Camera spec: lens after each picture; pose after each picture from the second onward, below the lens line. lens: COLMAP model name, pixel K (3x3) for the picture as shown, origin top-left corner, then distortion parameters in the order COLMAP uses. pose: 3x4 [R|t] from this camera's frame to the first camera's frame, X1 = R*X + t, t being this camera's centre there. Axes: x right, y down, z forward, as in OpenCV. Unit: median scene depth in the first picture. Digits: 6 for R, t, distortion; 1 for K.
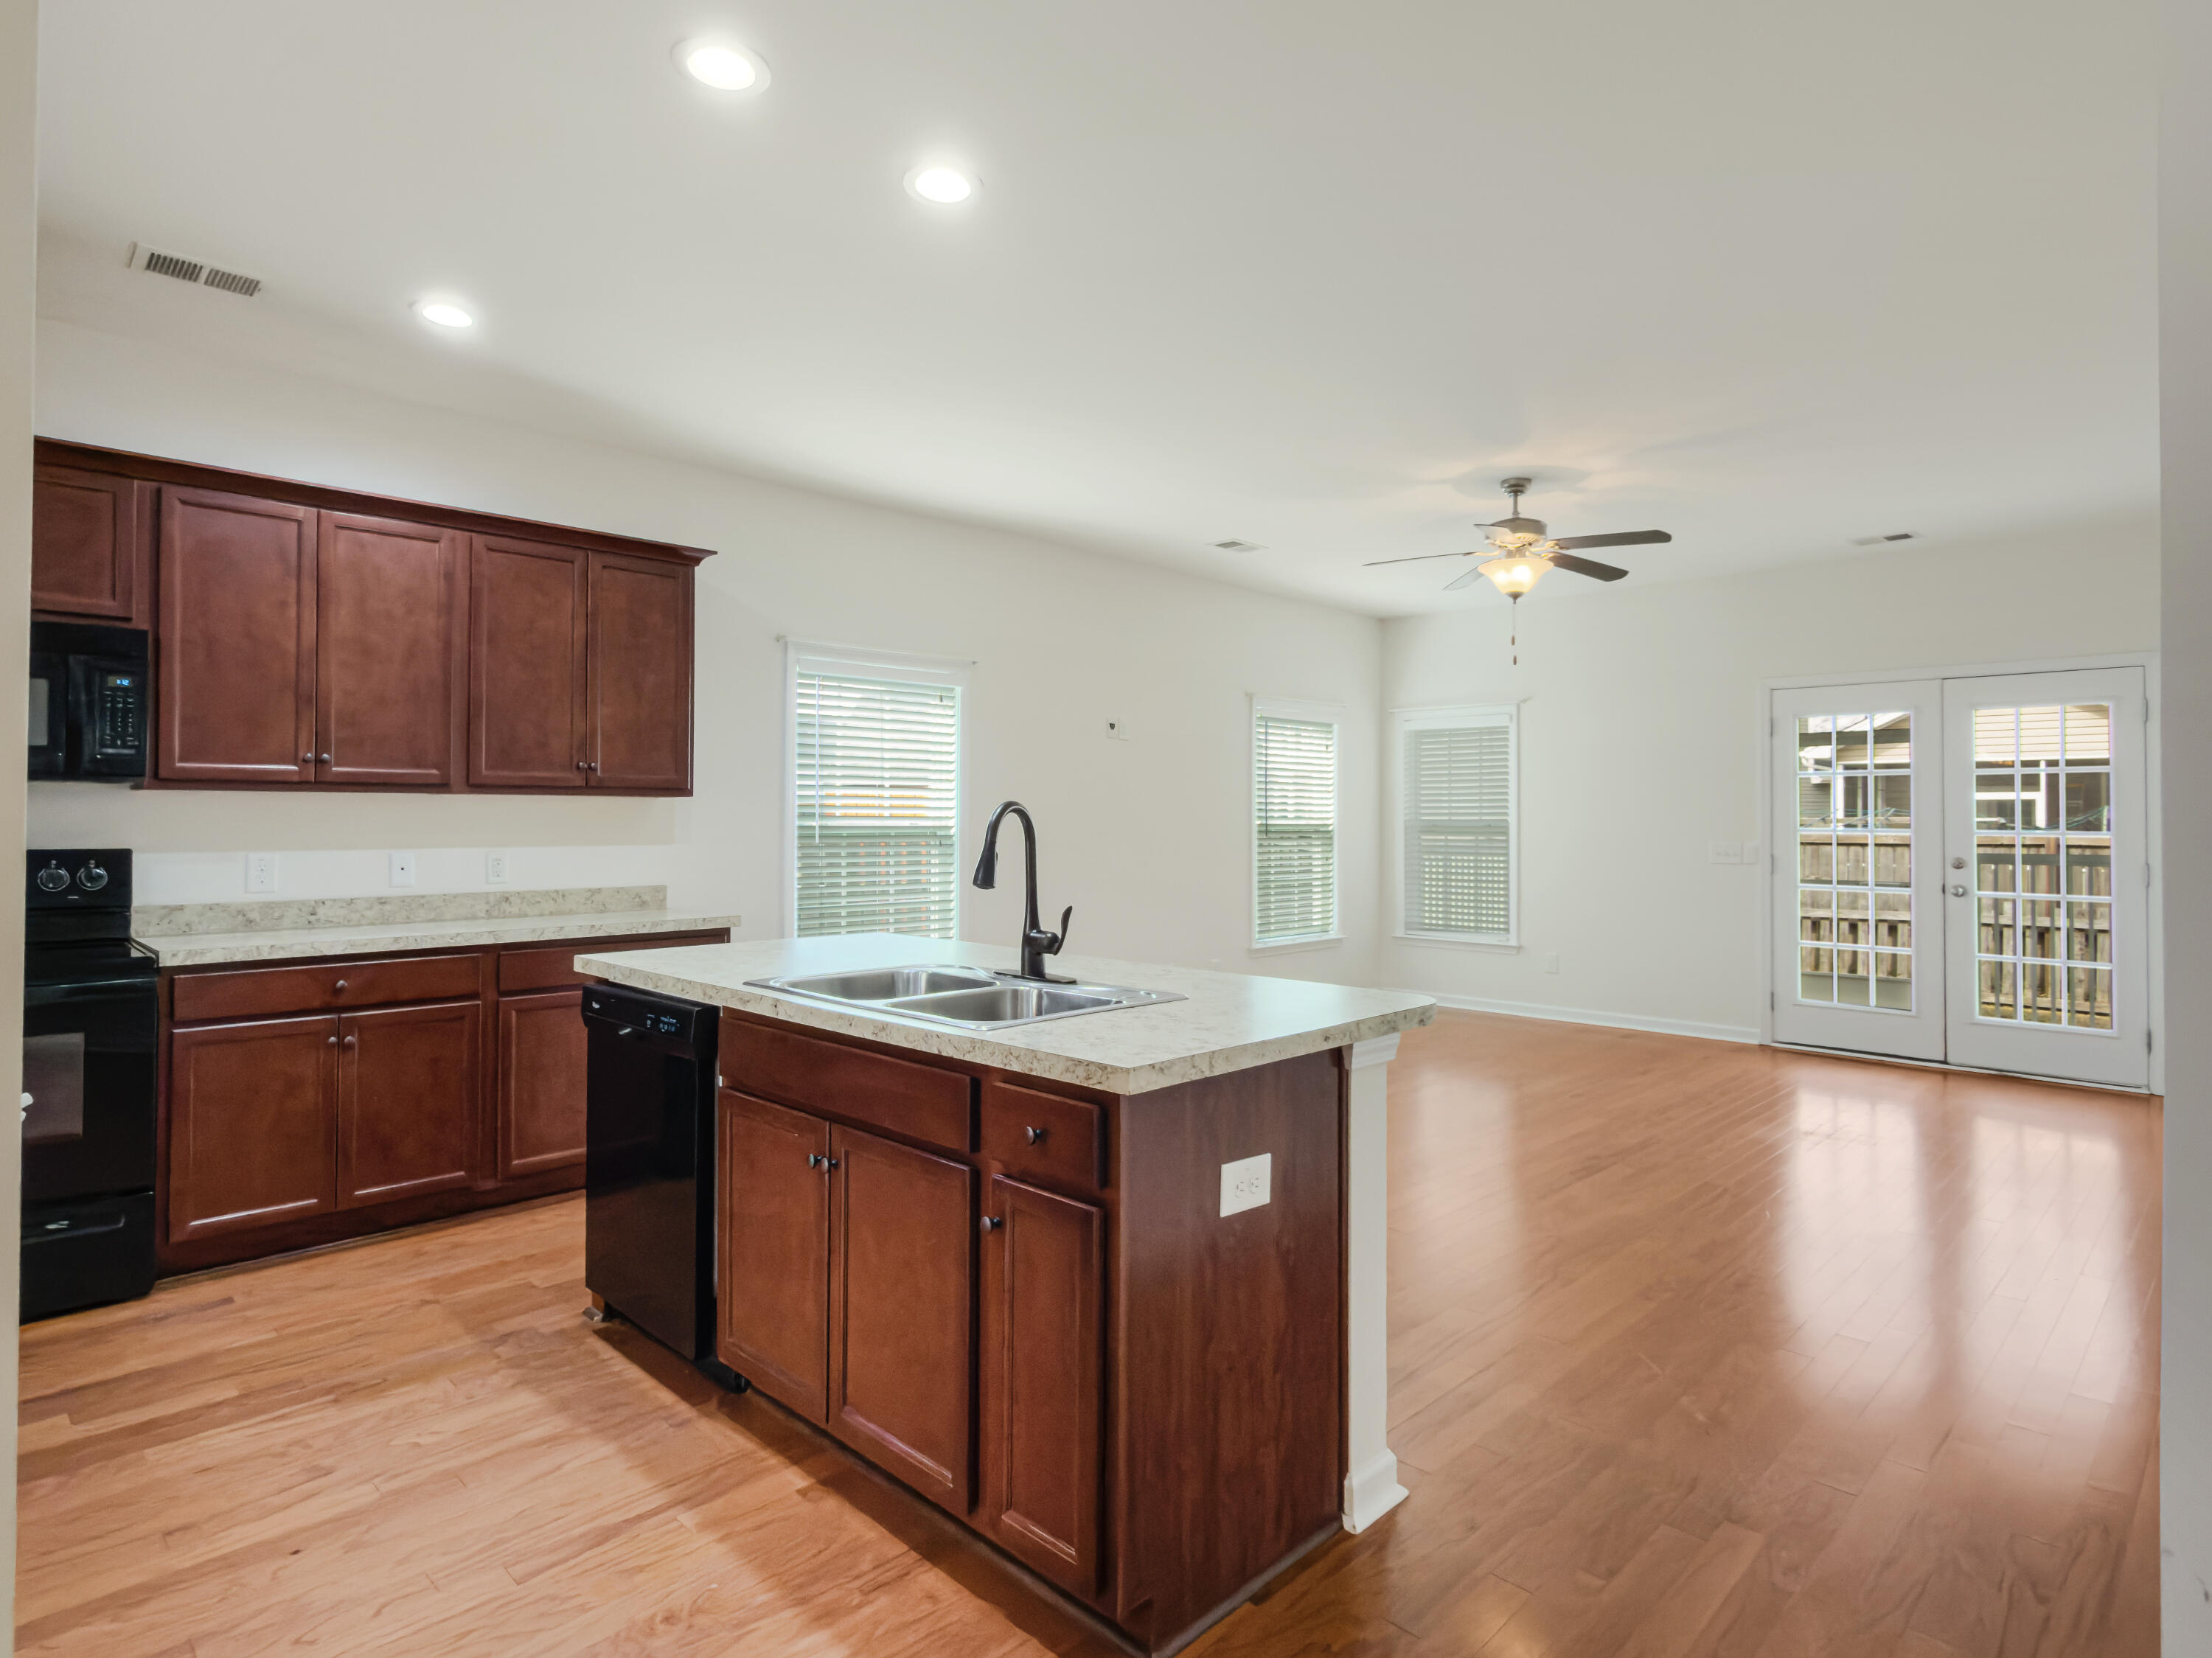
lens RADIAL K [[1200.6, 0, 1100.4], [0, 1200.6, 797.7], [0, 0, 1]] dist [0.001827, 0.000450]
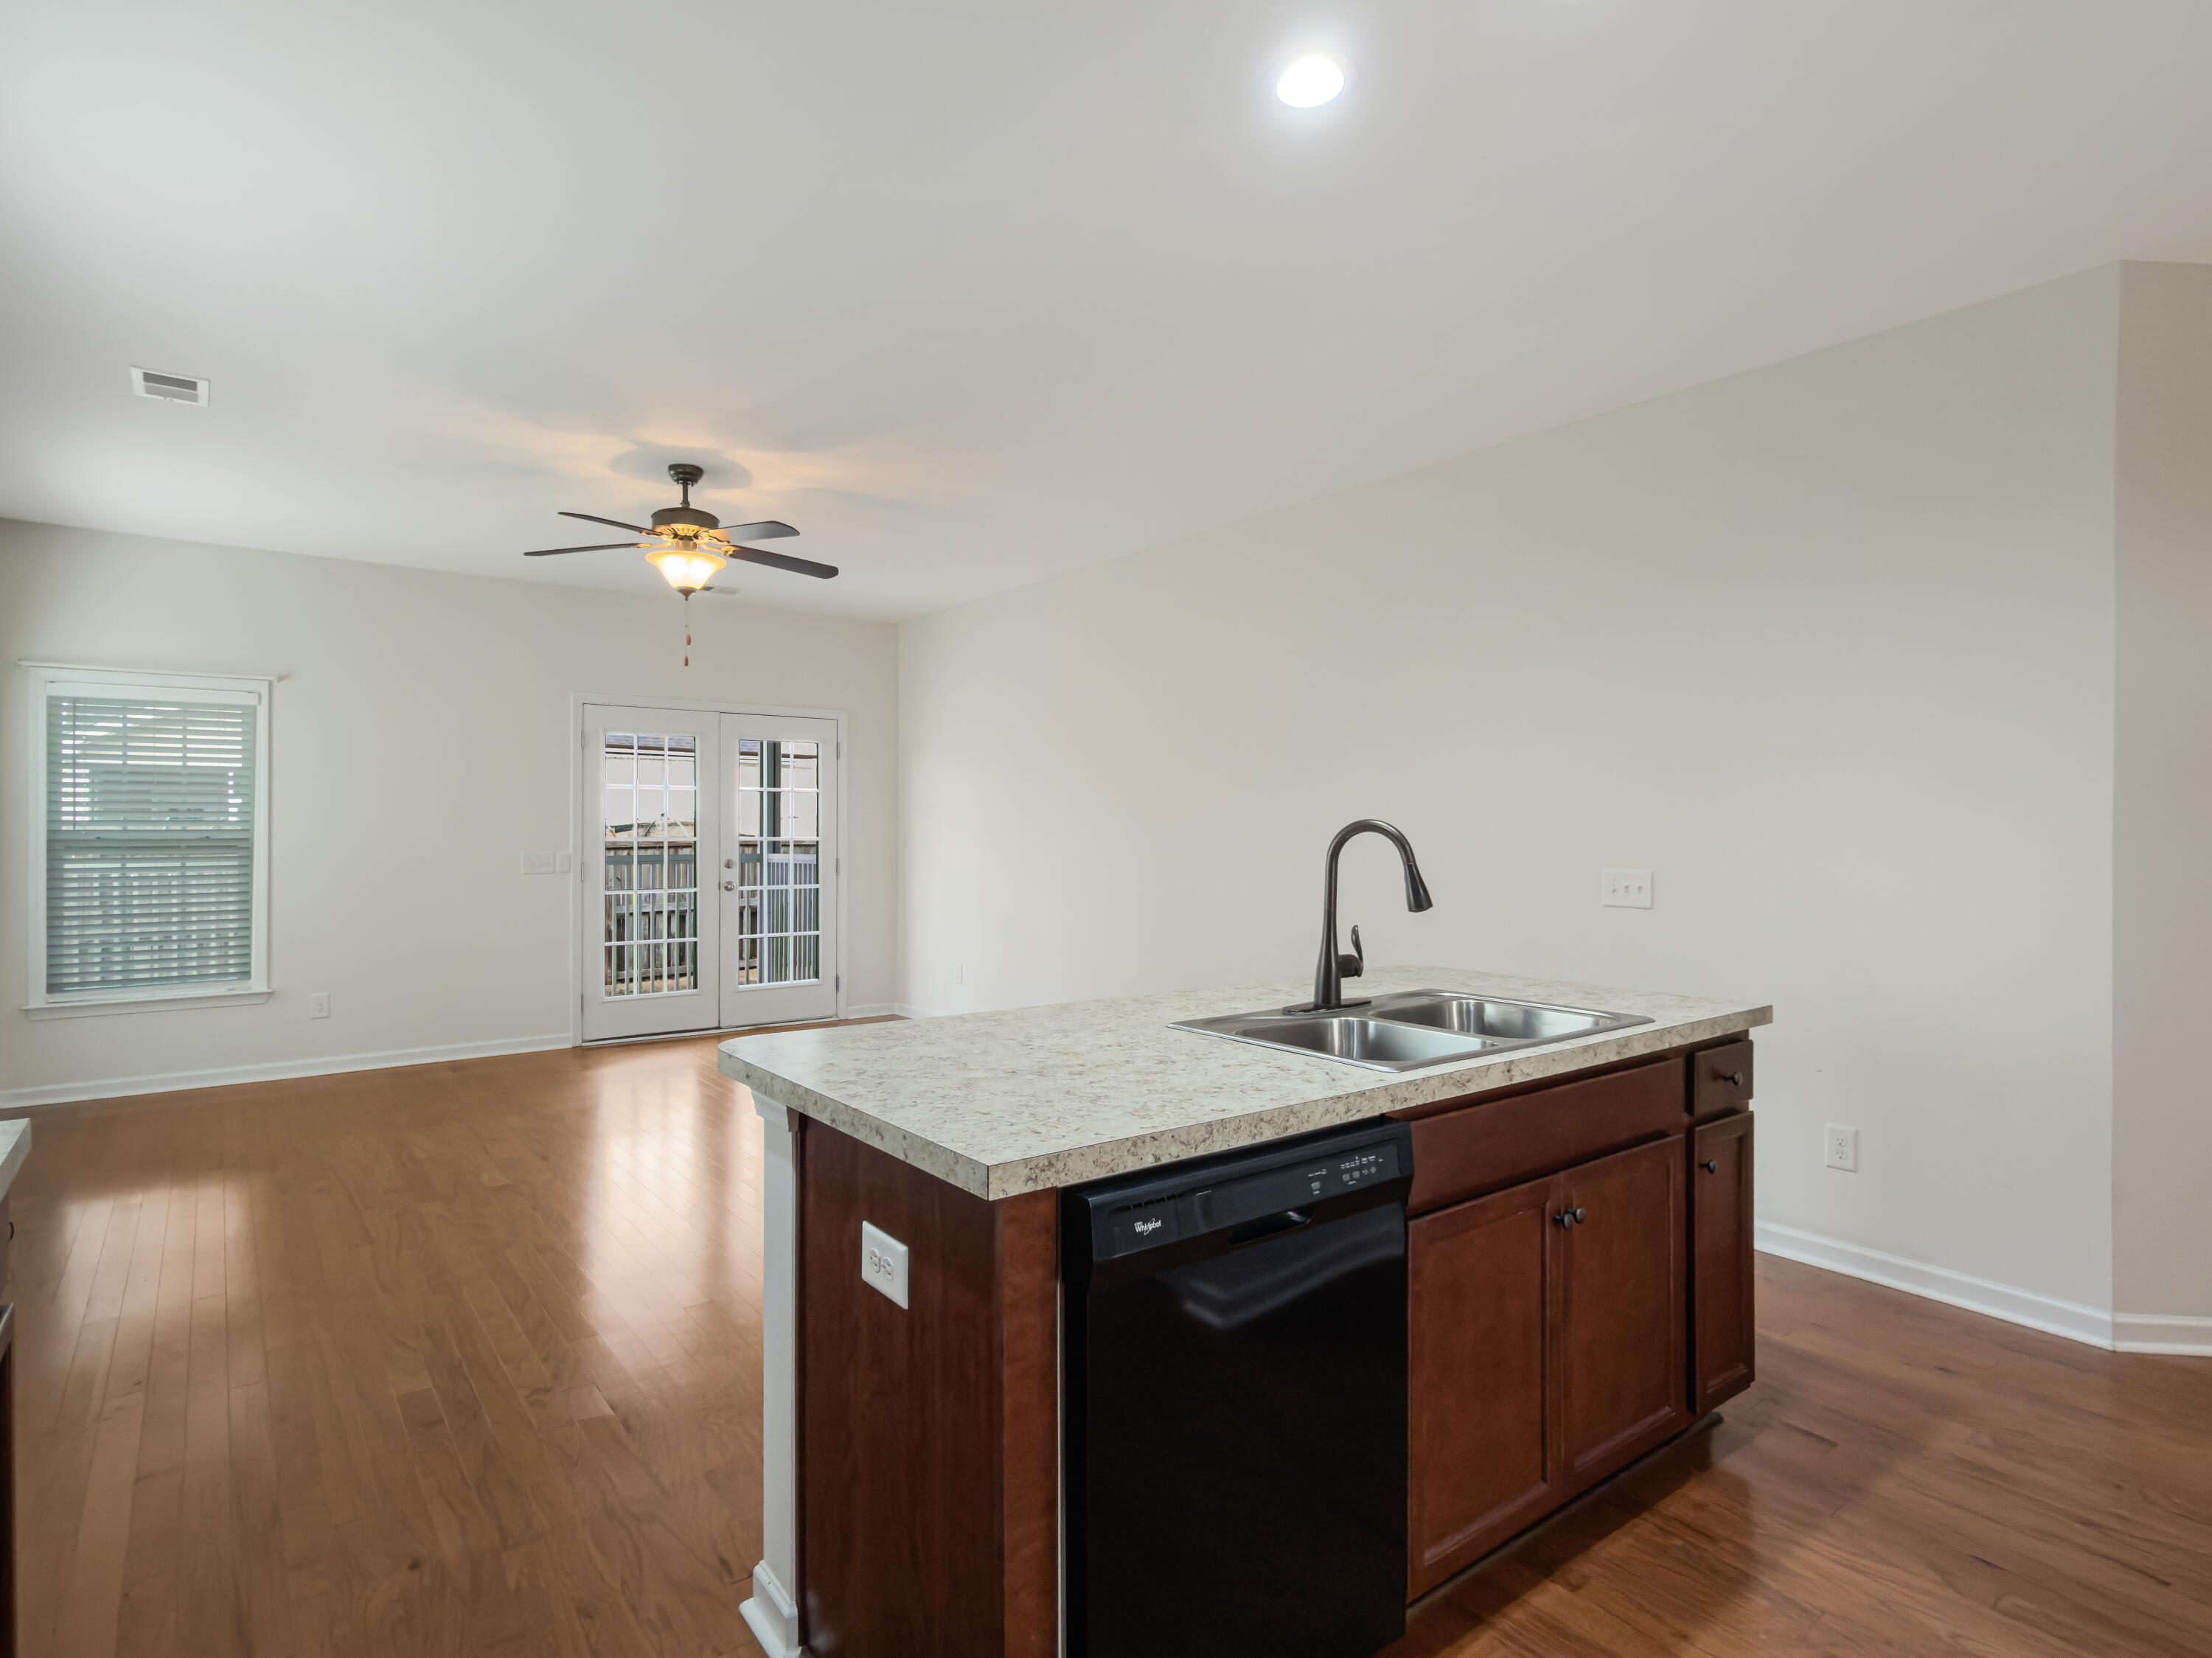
lens RADIAL K [[1174.7, 0, 1106.0], [0, 1174.7, 829.0], [0, 0, 1]] dist [0.000953, 0.000721]
pose [[0.135543, -0.005165, 0.990758, -0.519892], [-0.017323, 0.999821, 0.007582, 0.003830], [-0.990620, -0.018191, 0.135430, 0.552013]]
